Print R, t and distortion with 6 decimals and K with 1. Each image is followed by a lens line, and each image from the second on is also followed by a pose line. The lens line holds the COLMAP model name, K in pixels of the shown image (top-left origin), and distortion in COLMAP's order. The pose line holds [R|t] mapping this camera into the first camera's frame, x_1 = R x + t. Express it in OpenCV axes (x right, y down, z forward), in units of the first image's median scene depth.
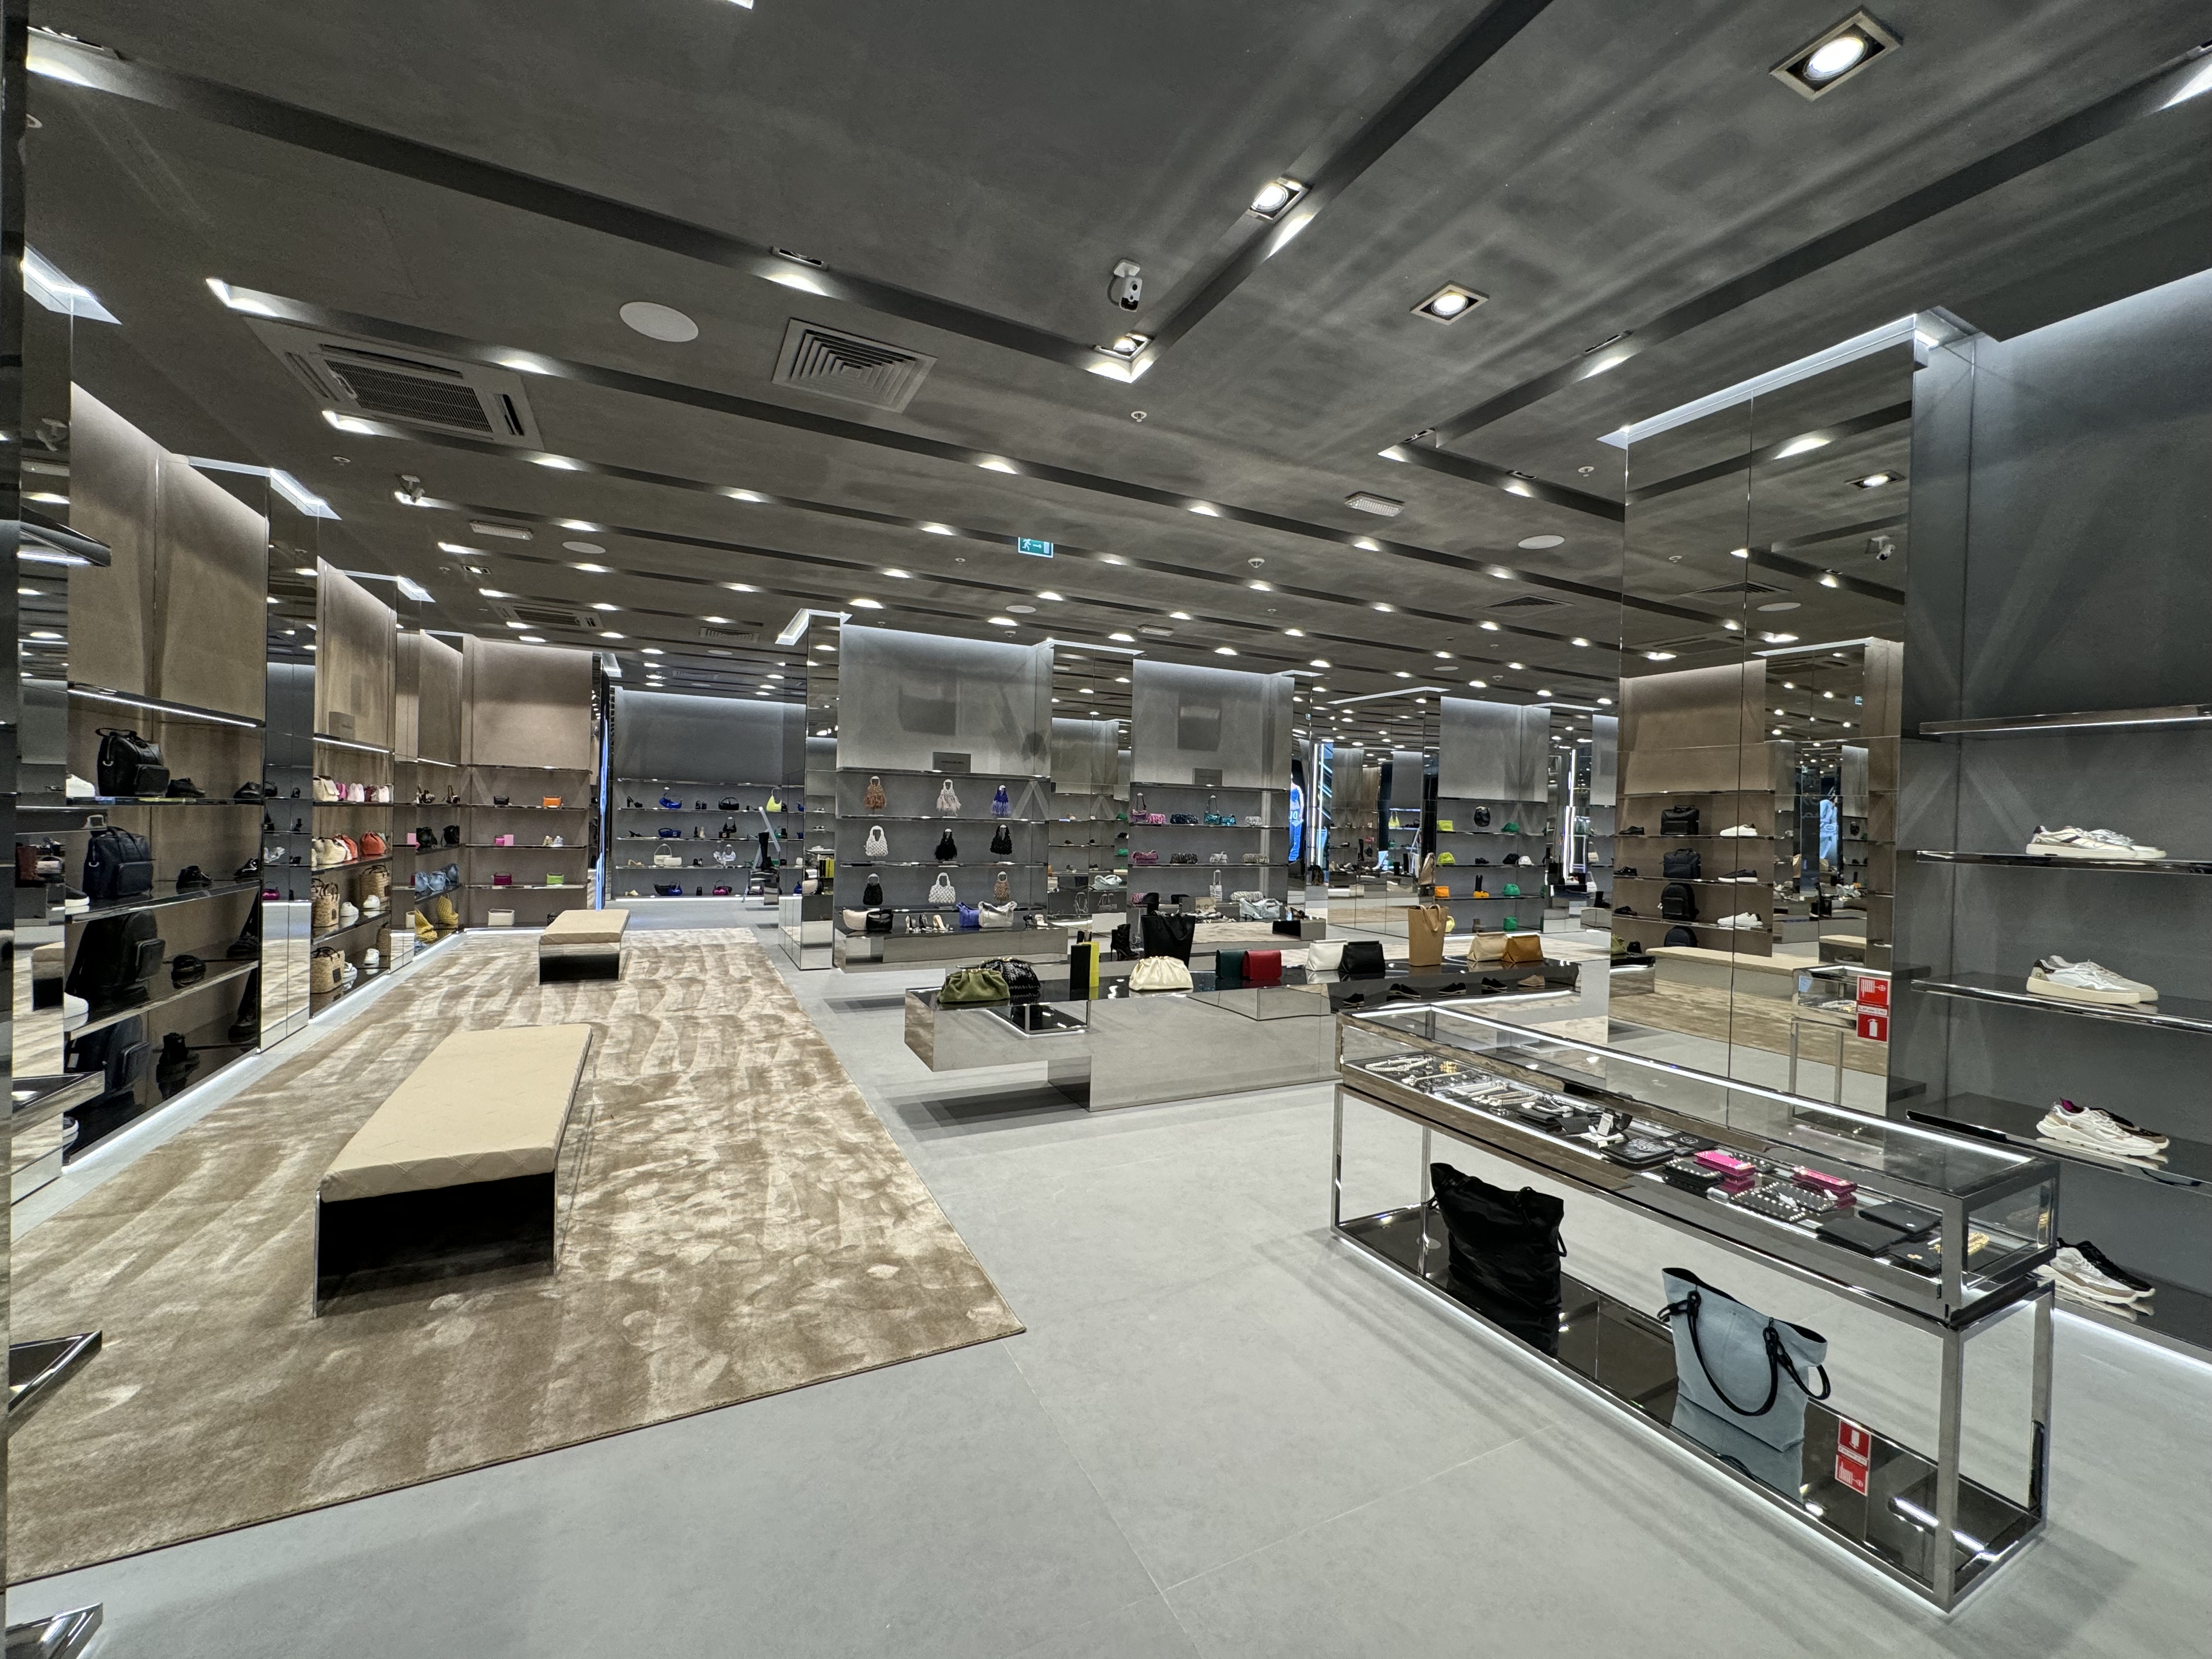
lens RADIAL K [[881.3, 0, 1106.0], [0, 881.3, 829.5], [0, 0, 1]] dist [-0.002467, -0.000041]
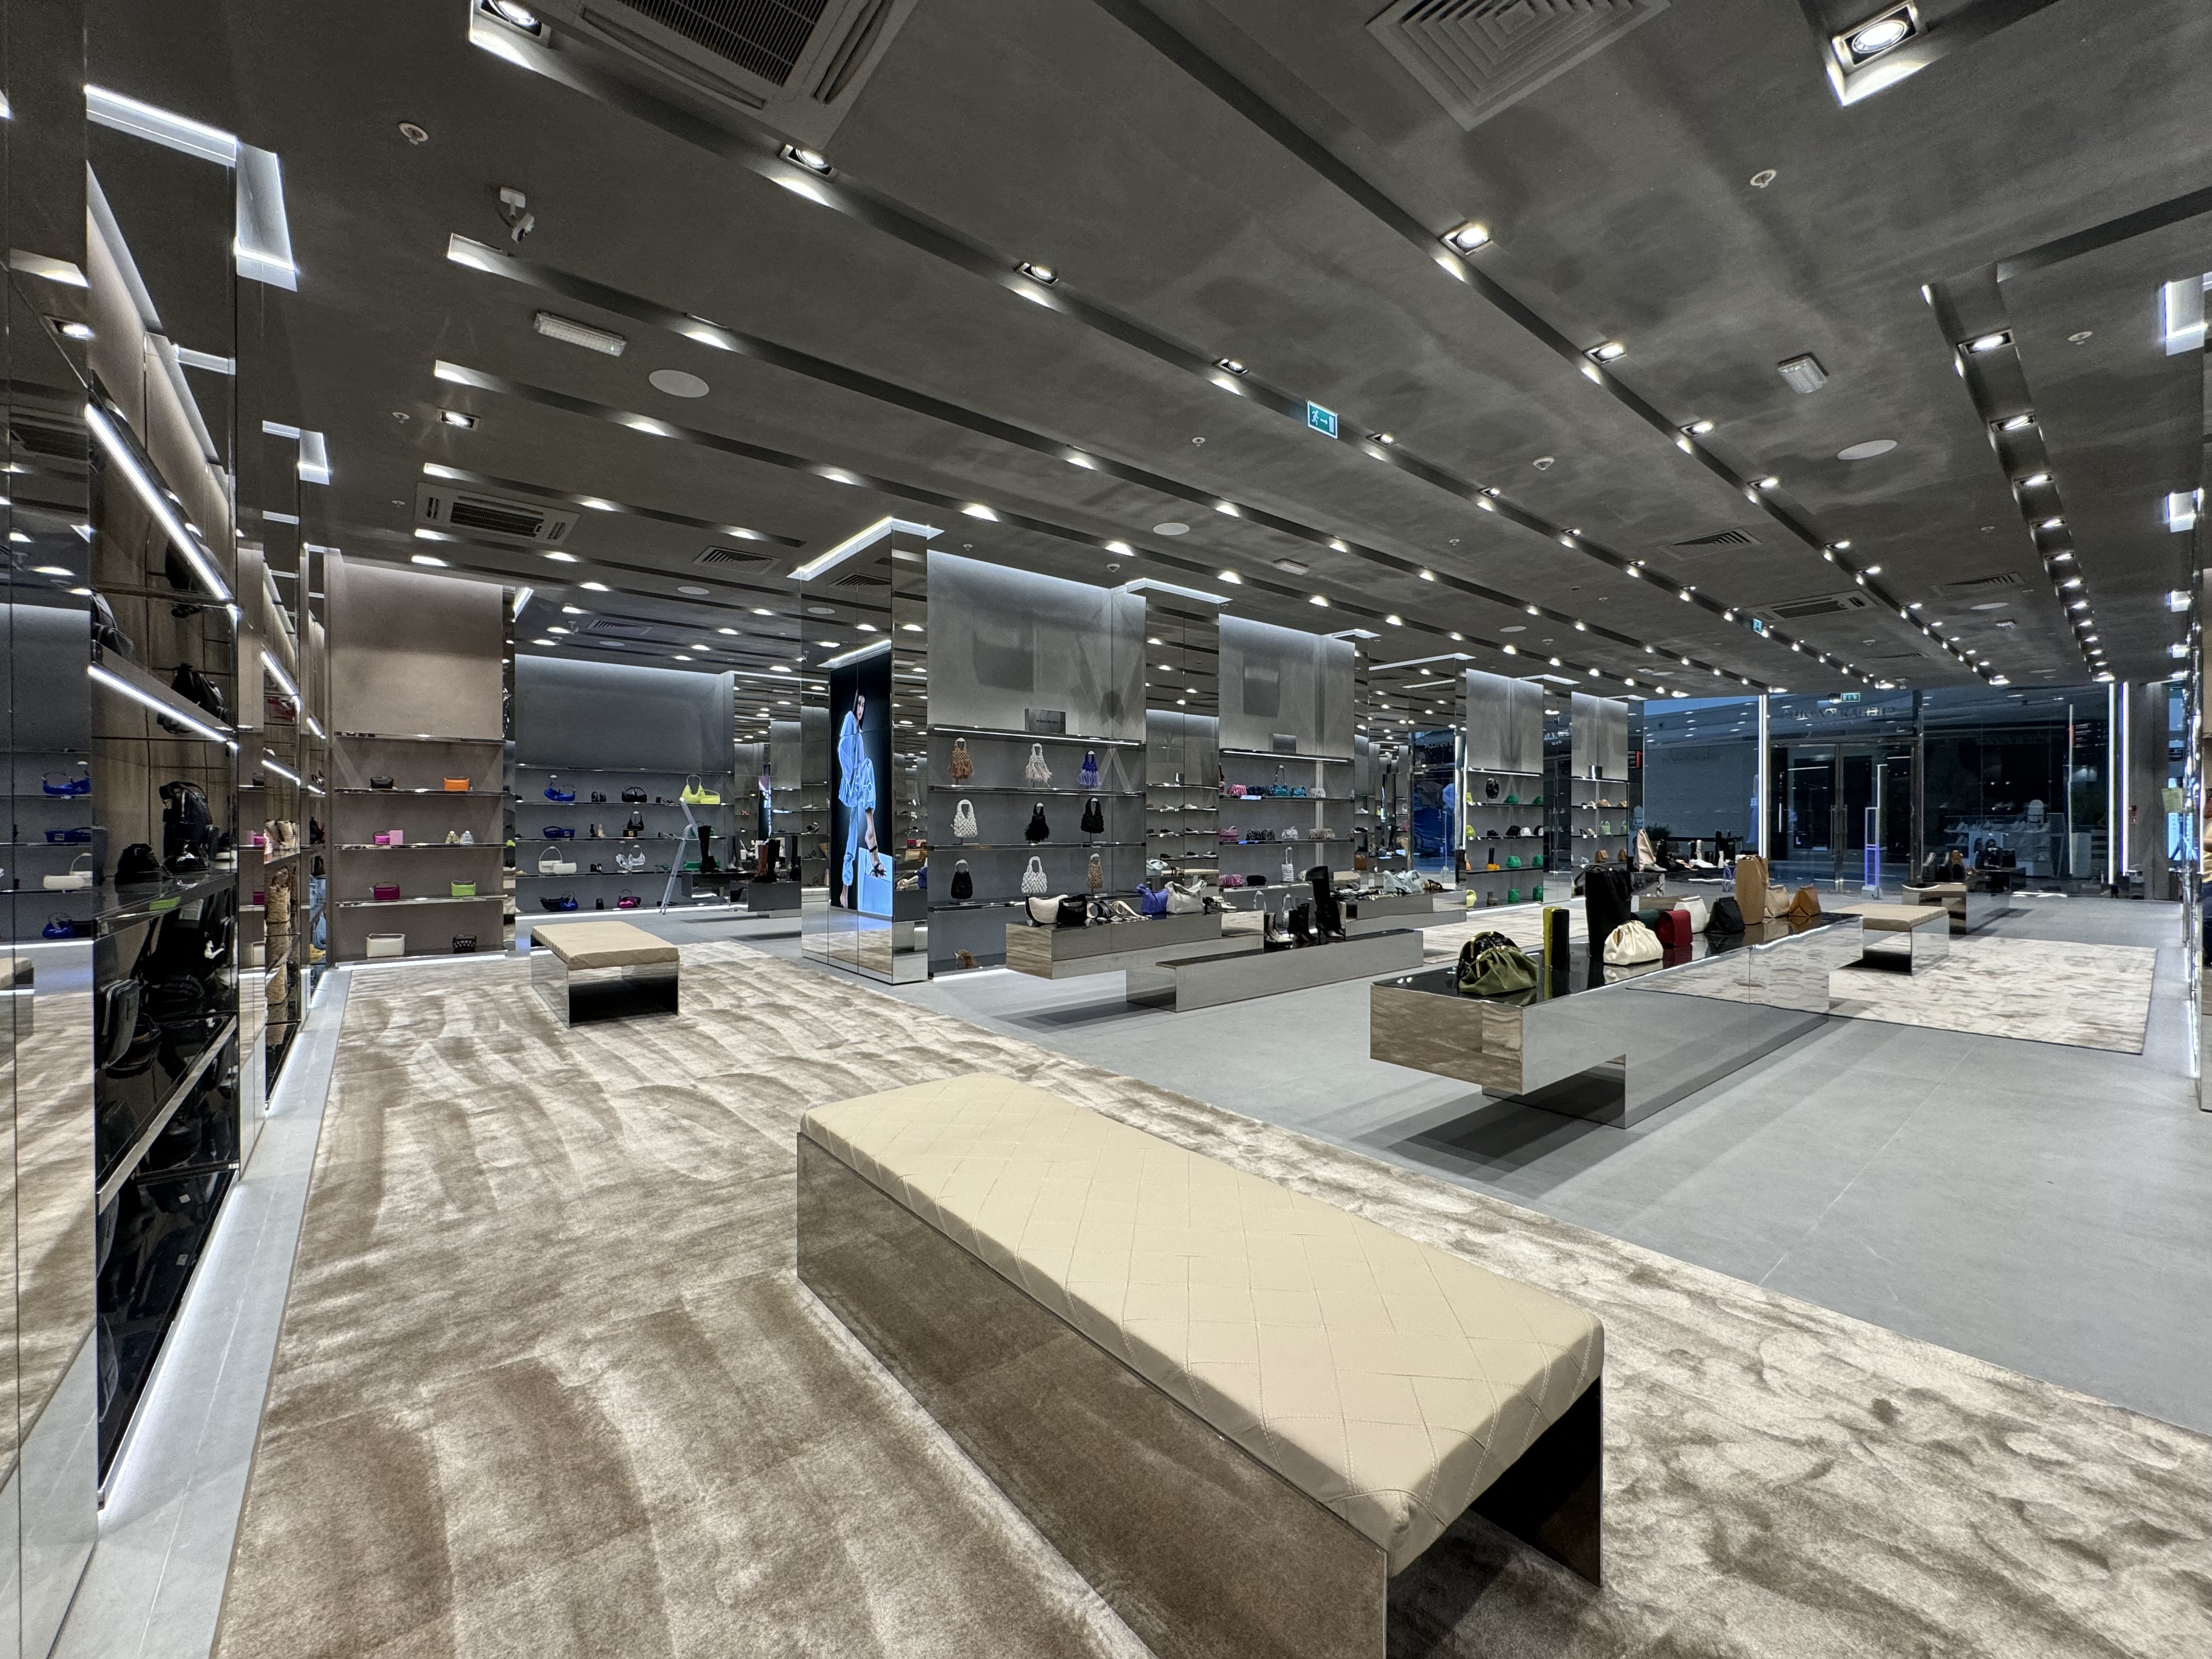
lens RADIAL K [[881.3, 0, 1106.0], [0, 881.3, 829.5], [0, 0, 1]] dist [-0.002467, -0.000041]
pose [[0.974340, -0.029343, 0.223158, -0.305711], [0.030212, 0.999543, -0.000479, 0.026612], [-0.223042, 0.007209, 0.974782, 0.183526]]
